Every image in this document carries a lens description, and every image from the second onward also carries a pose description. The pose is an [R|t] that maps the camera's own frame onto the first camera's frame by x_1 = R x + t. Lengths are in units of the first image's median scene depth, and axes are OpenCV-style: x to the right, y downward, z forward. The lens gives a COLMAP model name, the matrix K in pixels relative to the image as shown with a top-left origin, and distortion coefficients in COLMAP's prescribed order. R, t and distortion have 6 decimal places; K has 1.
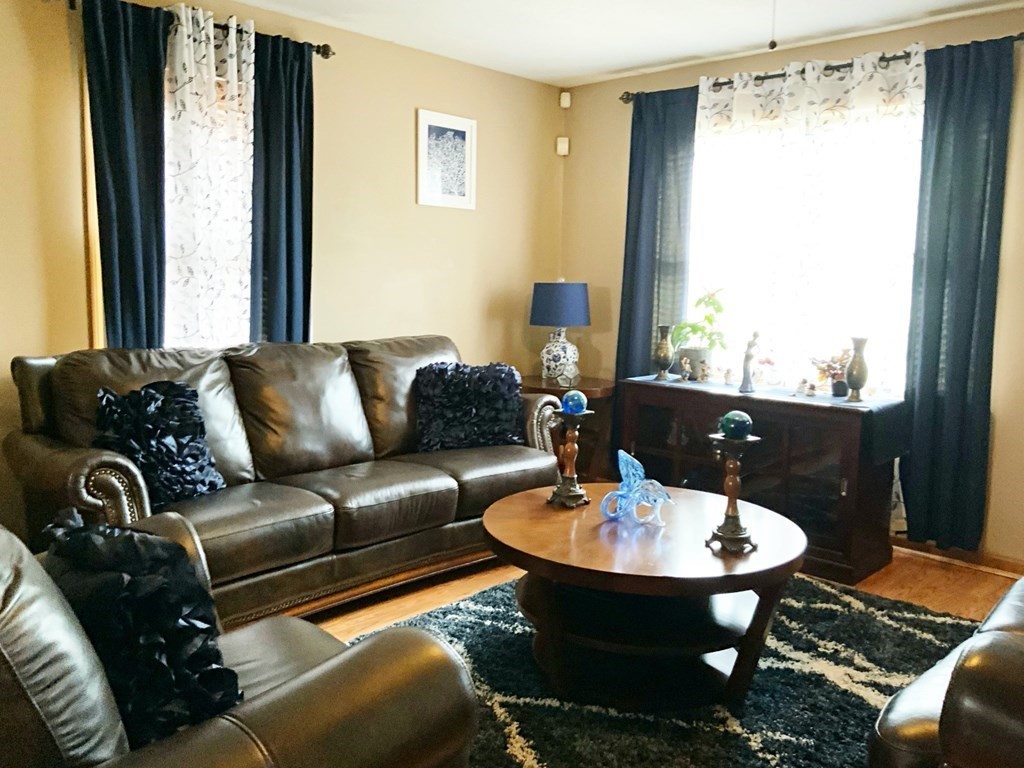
lens RADIAL K [[867.7, 0, 510.8], [0, 867.7, 382.6], [0, 0, 1]] dist [0.137214, -0.194694]
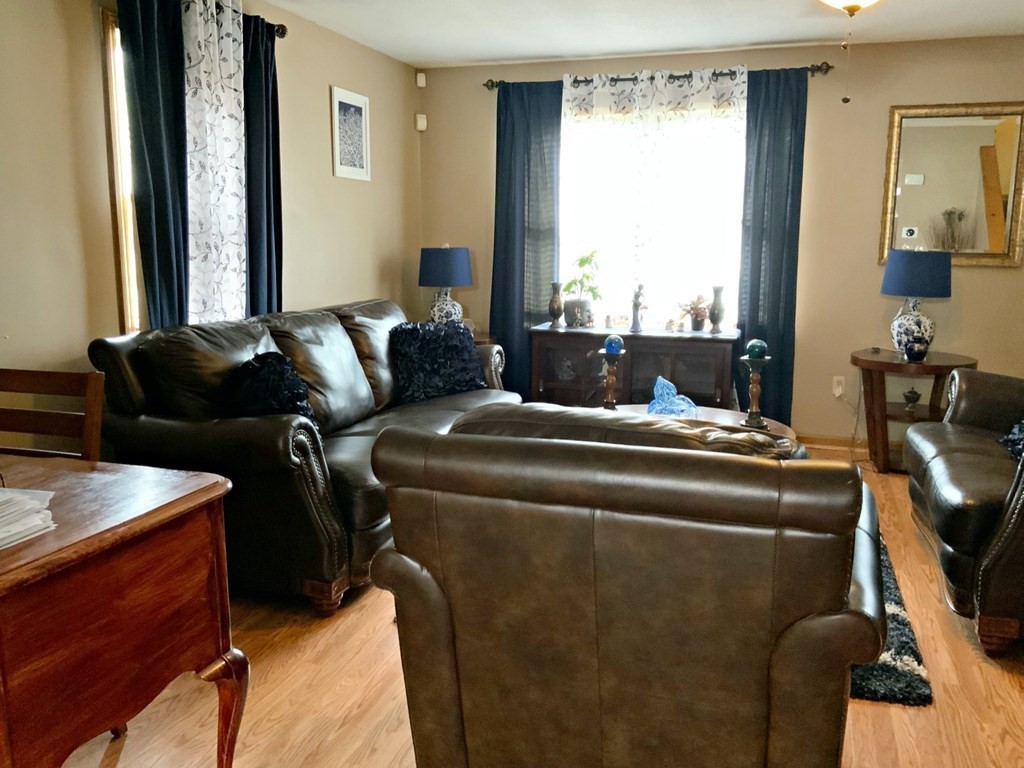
lens RADIAL K [[867.7, 0, 510.8], [0, 867.7, 382.6], [0, 0, 1]] dist [0.137214, -0.194694]
pose [[0.898934, -0.089403, 0.428864, -0.420772], [0.067550, 0.995534, 0.065943, -0.010809], [-0.432844, -0.030309, 0.900959, -0.068127]]
